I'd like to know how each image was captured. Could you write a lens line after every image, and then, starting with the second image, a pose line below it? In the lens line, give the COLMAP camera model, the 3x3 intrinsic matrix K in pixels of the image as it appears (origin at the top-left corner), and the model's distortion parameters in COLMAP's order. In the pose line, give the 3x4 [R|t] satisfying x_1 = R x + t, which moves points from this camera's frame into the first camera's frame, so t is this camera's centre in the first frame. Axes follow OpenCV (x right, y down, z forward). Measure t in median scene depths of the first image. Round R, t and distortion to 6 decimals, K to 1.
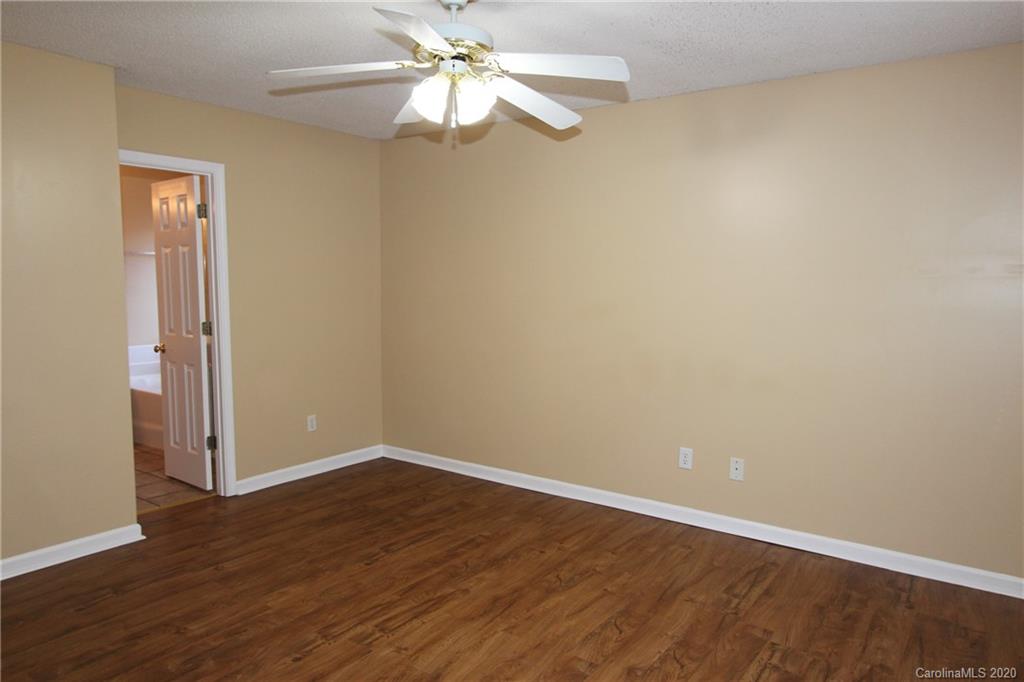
lens RADIAL K [[713.5, 0, 512.0], [0, 713.5, 341.0], [0, 0, 1]] dist [-0.029580, 0.036698]
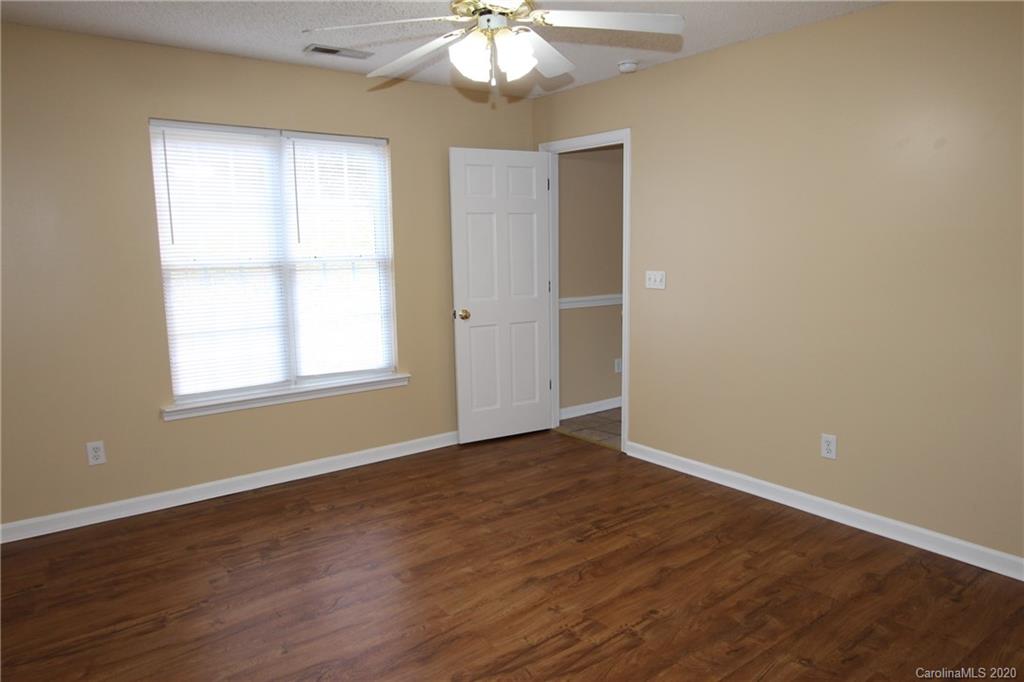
lens RADIAL K [[713.5, 0, 512.0], [0, 713.5, 341.0], [0, 0, 1]] dist [-0.029580, 0.036698]
pose [[-0.960721, -0.035113, 0.275286, -0.347678], [0.028977, 0.973849, 0.225339, -0.165104], [-0.276000, 0.224465, -0.934580, 1.795420]]
